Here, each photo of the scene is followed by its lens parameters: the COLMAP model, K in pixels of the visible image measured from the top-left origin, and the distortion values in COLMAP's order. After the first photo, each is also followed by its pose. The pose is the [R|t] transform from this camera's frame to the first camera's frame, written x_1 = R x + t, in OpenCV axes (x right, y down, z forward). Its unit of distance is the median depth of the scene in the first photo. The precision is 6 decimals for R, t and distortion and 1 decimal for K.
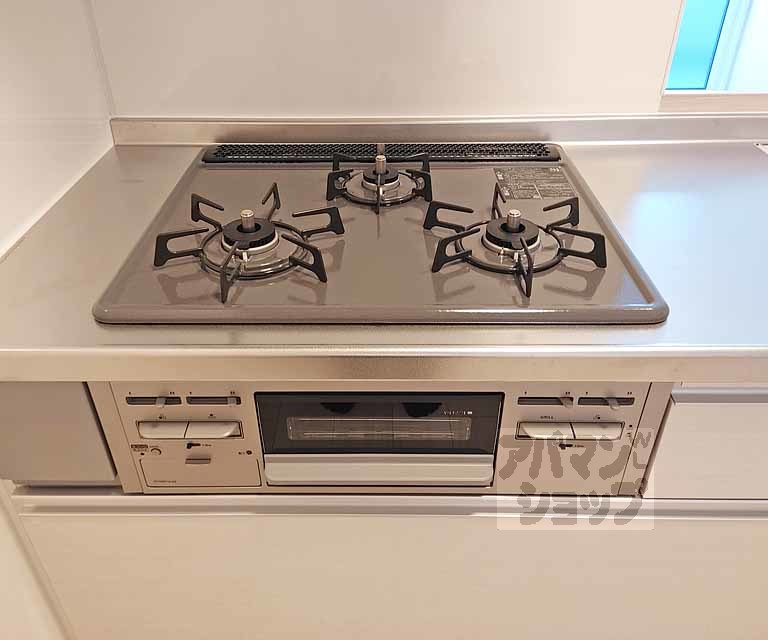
lens RADIAL K [[642.3, 0, 384.0], [0, 642.3, 320.0], [0, 0, 1]] dist [0.007548, 0.003922]
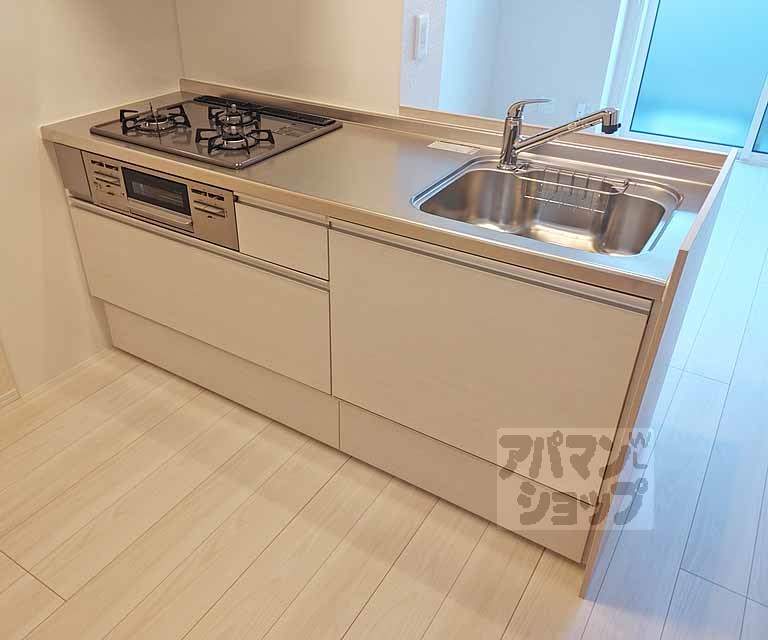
lens RADIAL K [[642.3, 0, 384.0], [0, 642.3, 320.0], [0, 0, 1]] dist [0.007548, 0.003922]
pose [[0.856483, 0.292616, -0.425220, 2.055665], [-0.312344, 0.949656, 0.024380, 0.306097], [0.410947, 0.111934, 0.904761, -0.932599]]
